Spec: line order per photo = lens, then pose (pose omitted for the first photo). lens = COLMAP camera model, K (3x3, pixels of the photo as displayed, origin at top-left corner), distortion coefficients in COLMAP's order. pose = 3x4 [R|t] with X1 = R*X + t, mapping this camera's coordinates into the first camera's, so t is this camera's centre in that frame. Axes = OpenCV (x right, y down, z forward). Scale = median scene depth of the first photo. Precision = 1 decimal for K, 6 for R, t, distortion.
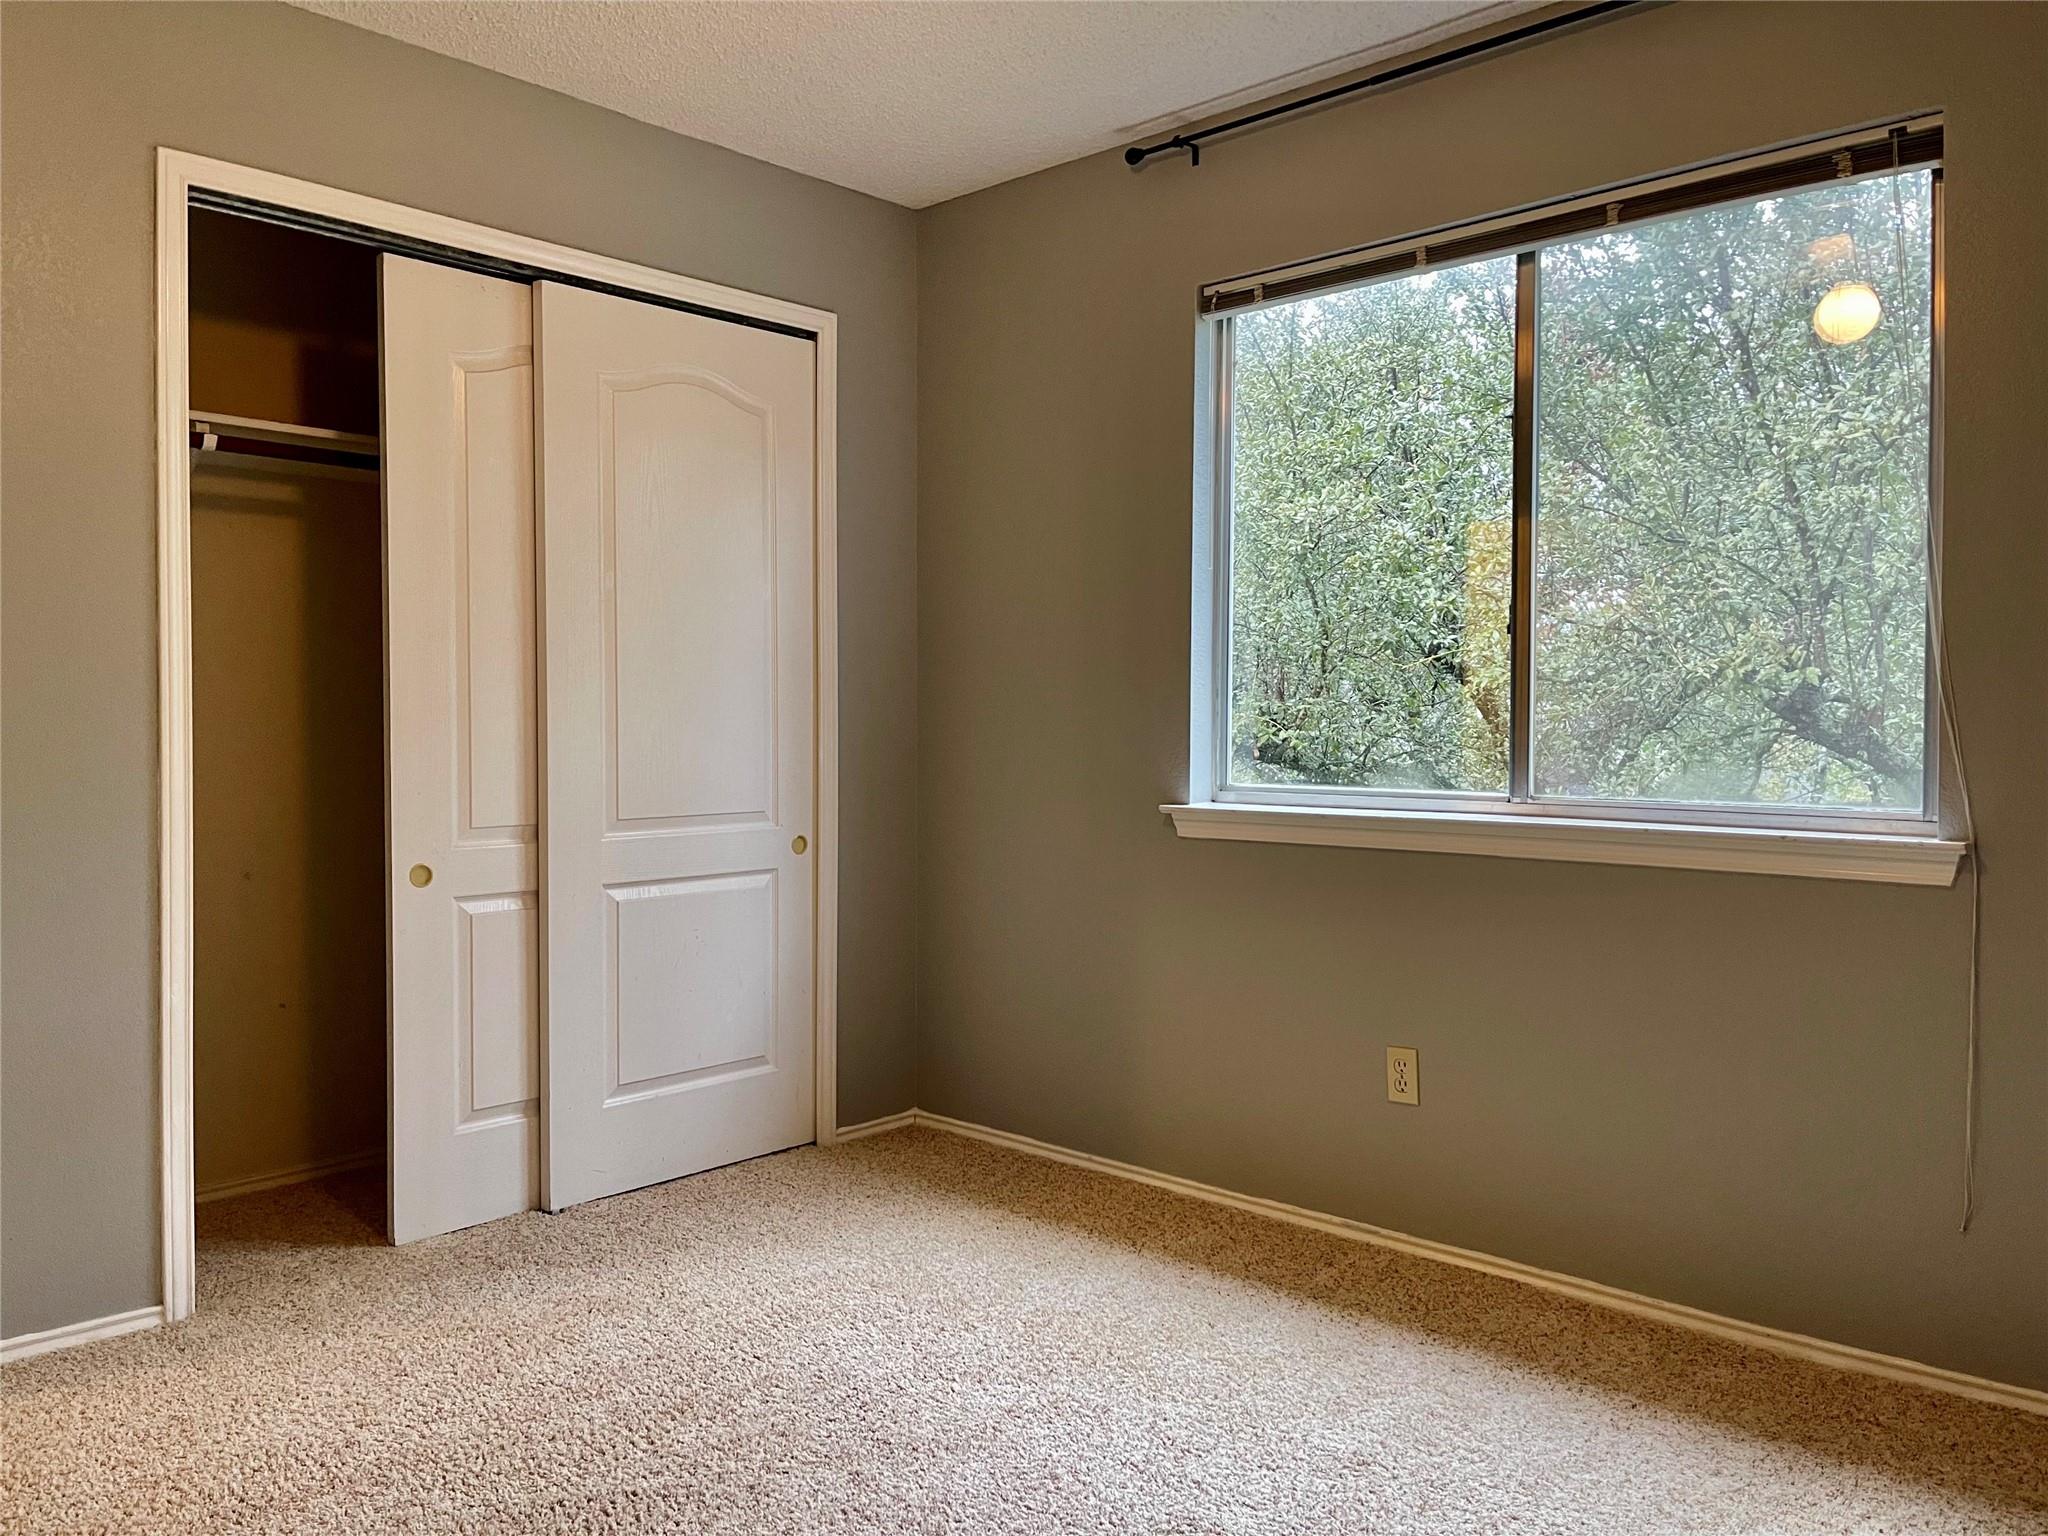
lens RADIAL K [[1540.4, 0, 1024.0], [0, 1540.4, 768.0], [0, 0, 1]] dist [0.053164, -0.091370]
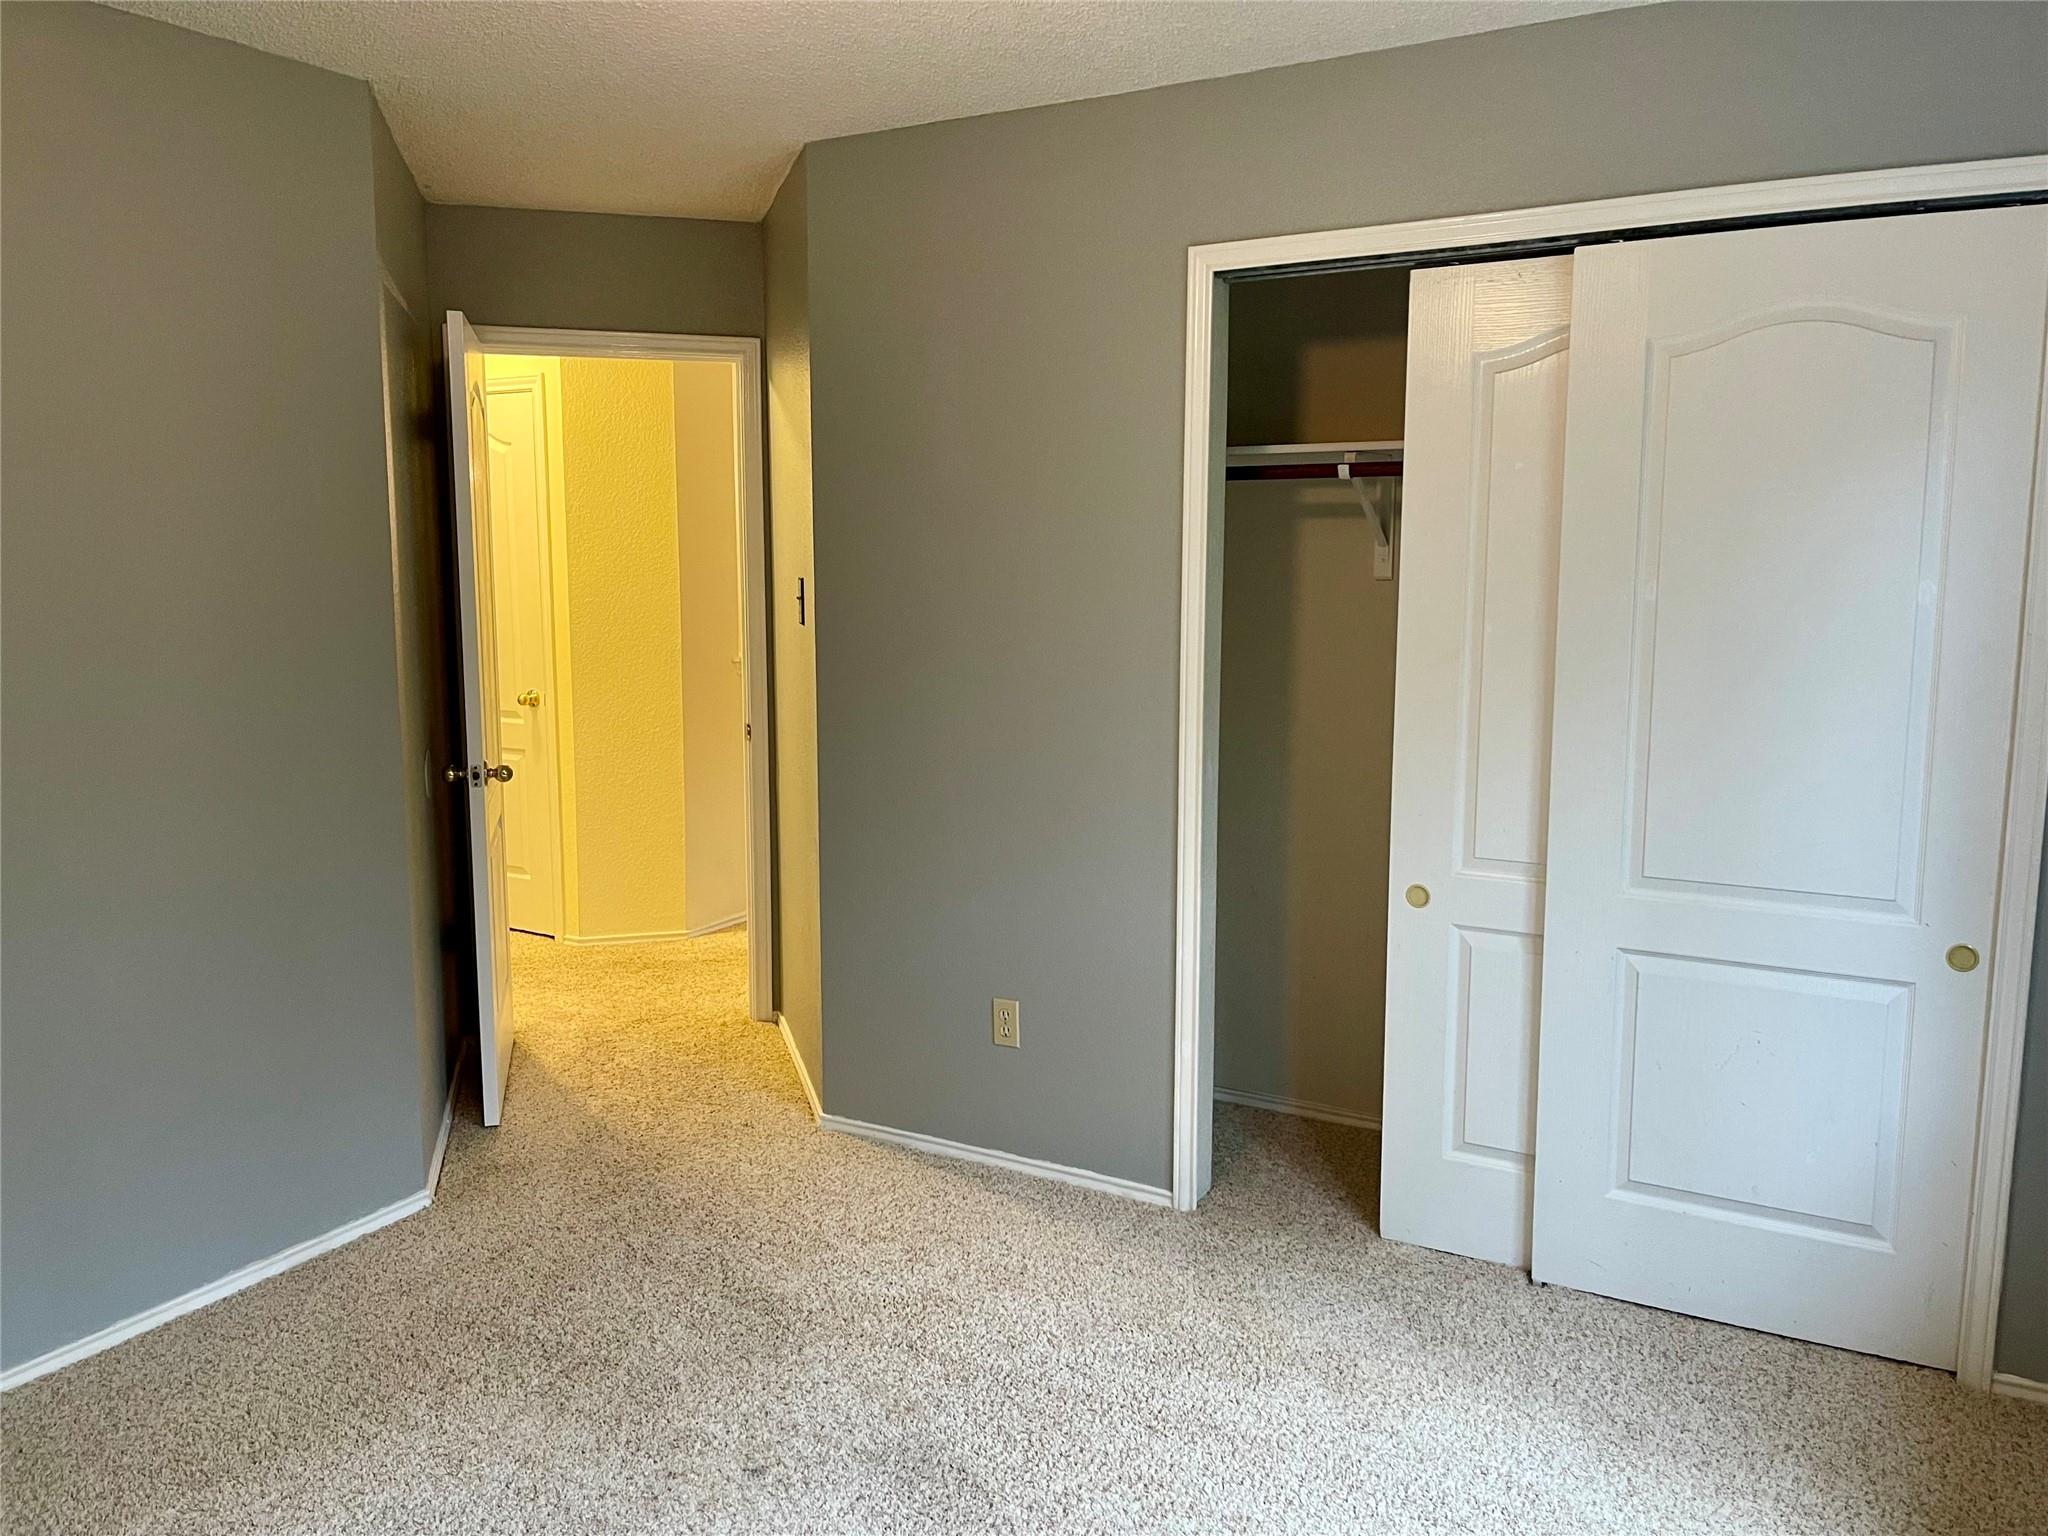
lens RADIAL K [[1540.4, 0, 1024.0], [0, 1540.4, 768.0], [0, 0, 1]] dist [0.053164, -0.091370]
pose [[0.220565, 0.135708, -0.965885, 0.494134], [-0.031886, 0.990747, 0.131920, -0.132376], [0.974851, 0.001701, 0.222851, 0.508956]]
